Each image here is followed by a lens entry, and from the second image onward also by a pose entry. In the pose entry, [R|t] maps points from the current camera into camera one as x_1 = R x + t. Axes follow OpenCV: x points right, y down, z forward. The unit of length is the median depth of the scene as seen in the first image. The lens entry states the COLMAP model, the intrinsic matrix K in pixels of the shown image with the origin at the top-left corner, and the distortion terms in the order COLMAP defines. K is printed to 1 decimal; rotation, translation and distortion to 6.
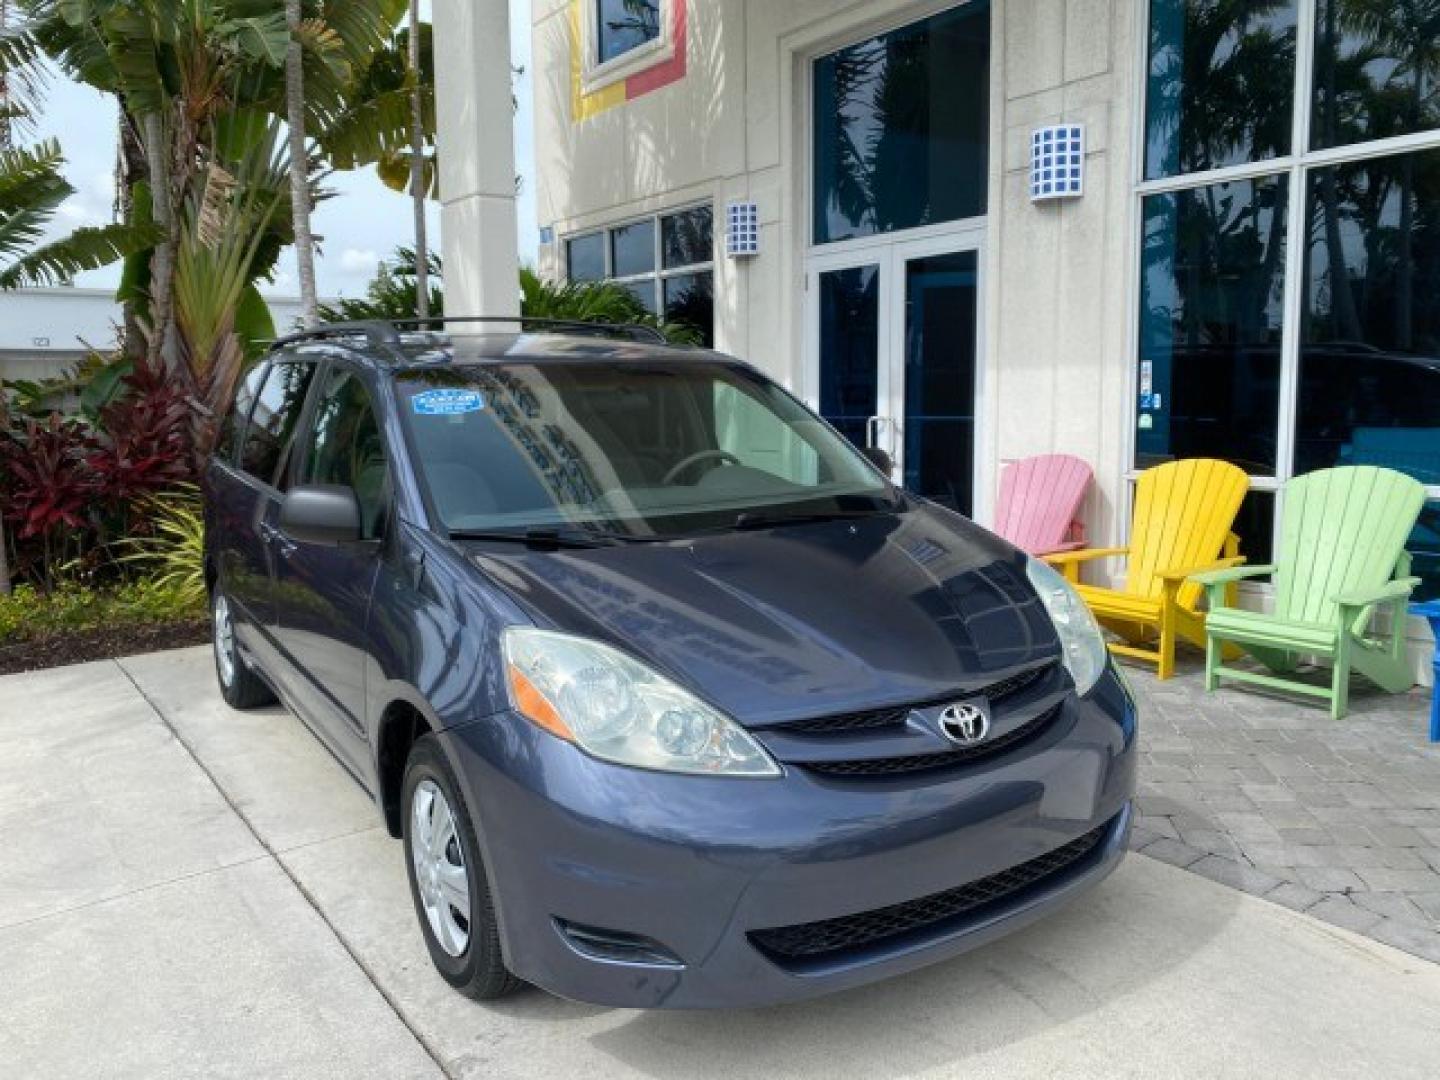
lens RADIAL K [[1109.4, 0, 706.3], [0, 1109.4, 536.1], [0, 0, 1]] dist [0.018102, -0.019557]
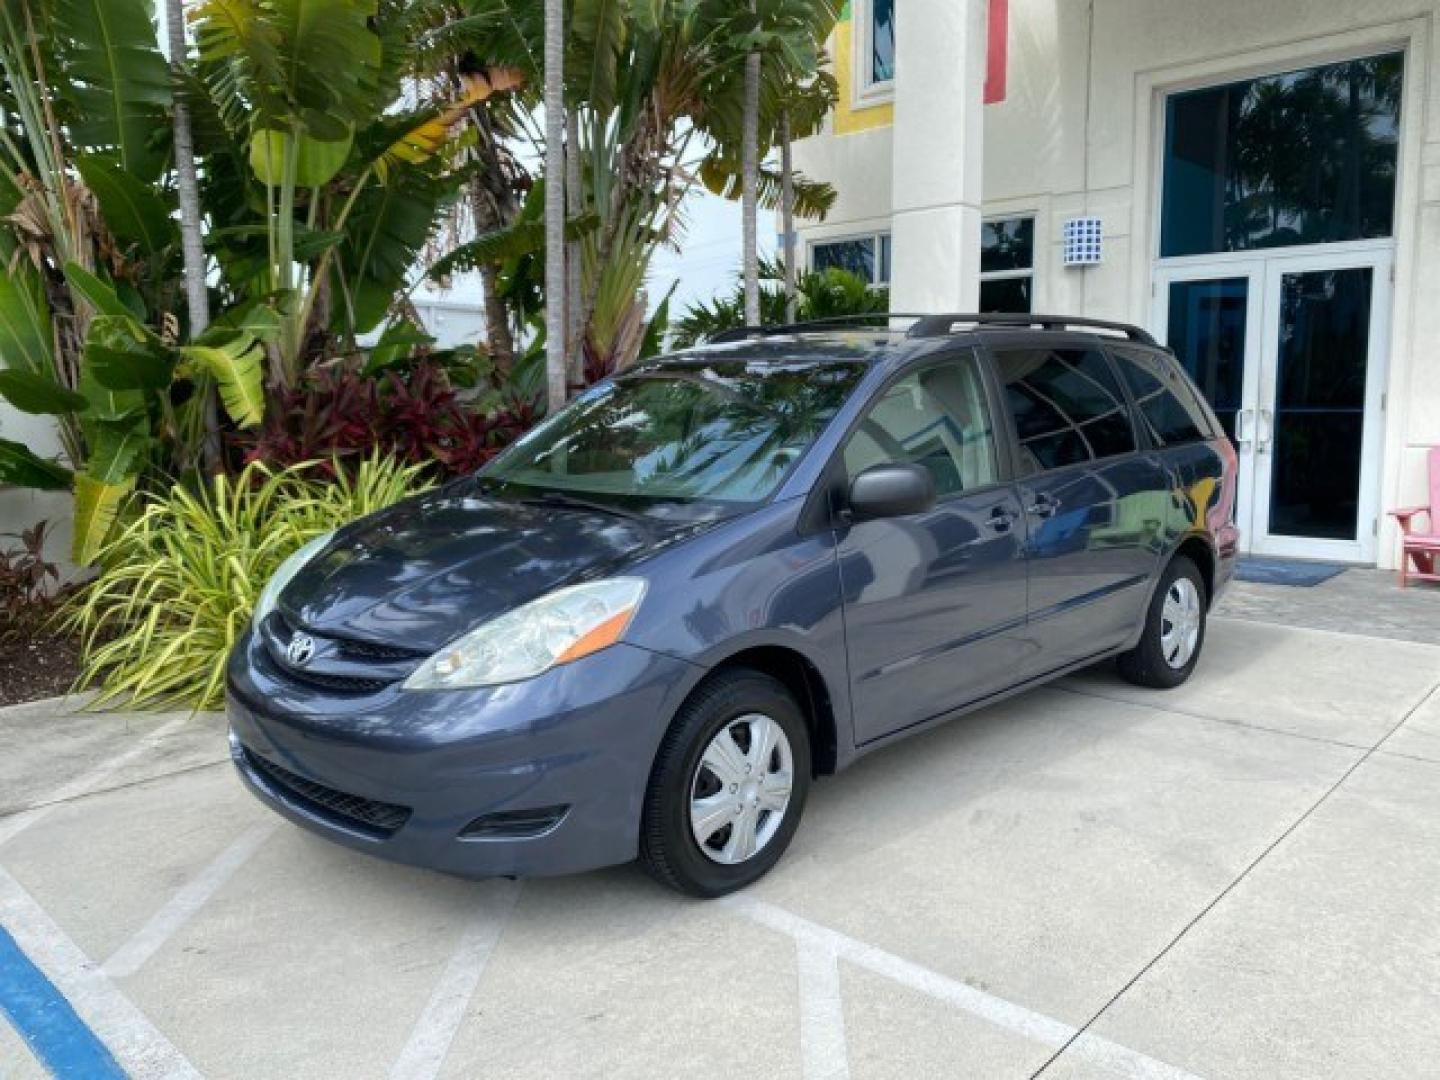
lens RADIAL K [[1109.4, 0, 716.1], [0, 1109.4, 541.2], [0, 0, 1]] dist [0.018102, -0.019557]
pose [[0.982142, -0.017817, 0.187298, -0.551791], [0.018132, 0.999836, 0.000033, 0.018362], [-0.187268, 0.003364, 0.982303, -0.028732]]
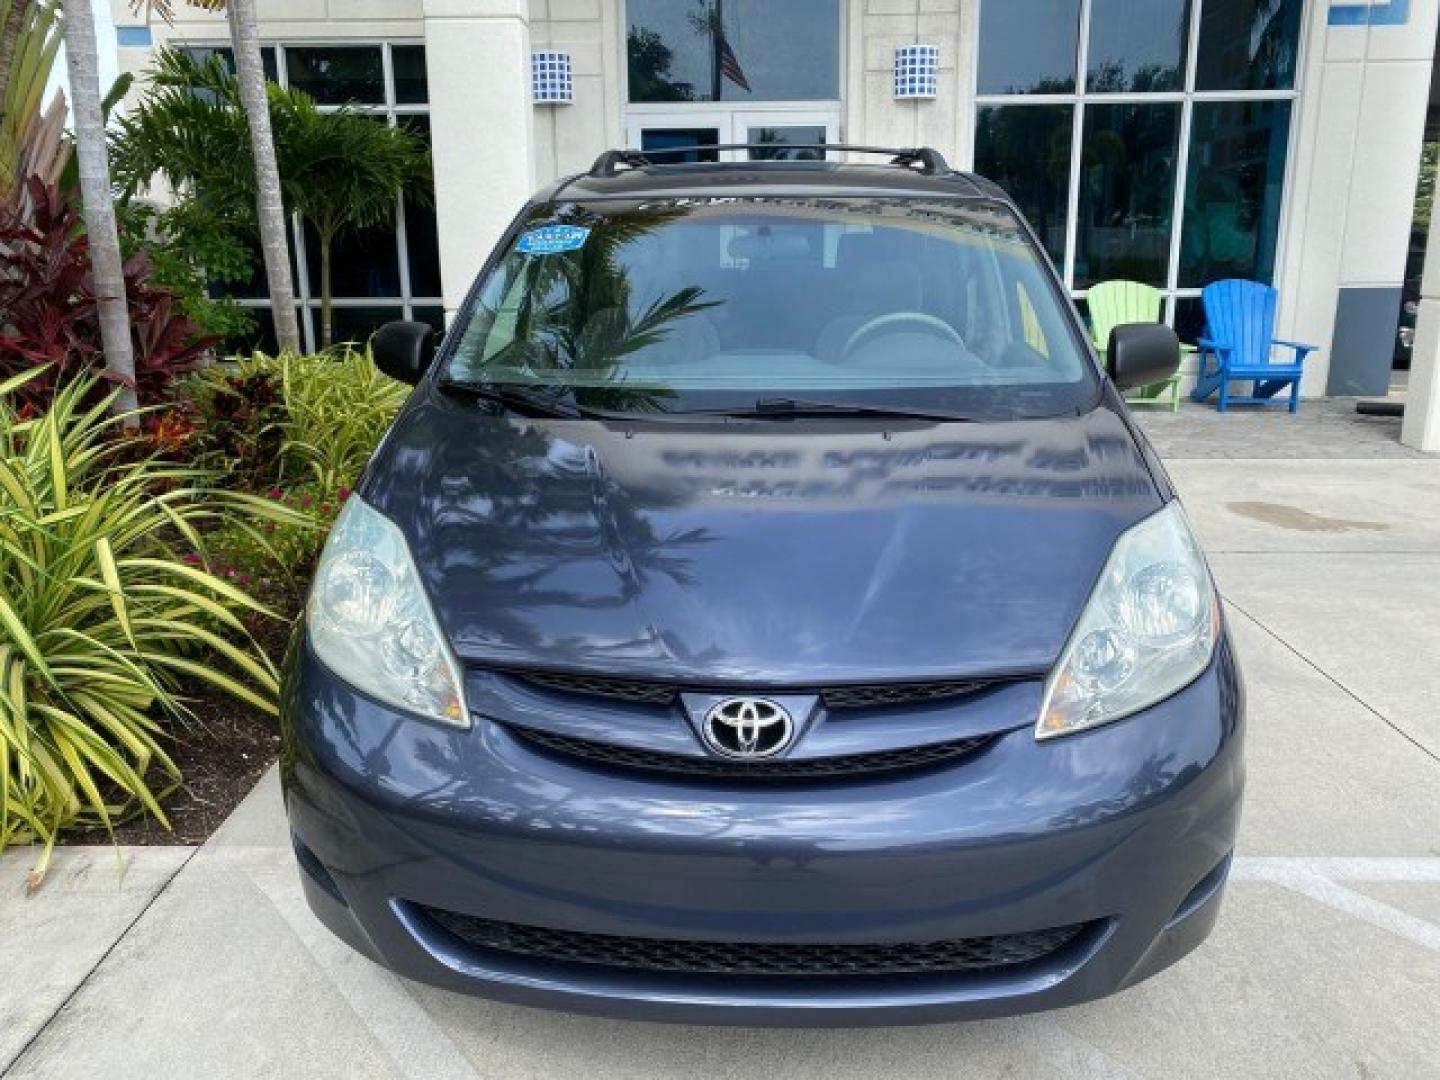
lens RADIAL K [[1130.0, 0, 718.6], [0, 1130.0, 533.3], [0, 0, 1]] dist [0.002156, 0.004322]
pose [[0.608097, -0.181749, 0.772778, -0.766219], [0.102653, 0.983270, 0.150477, -0.004155], [-0.787198, -0.012177, 0.616580, 0.234503]]
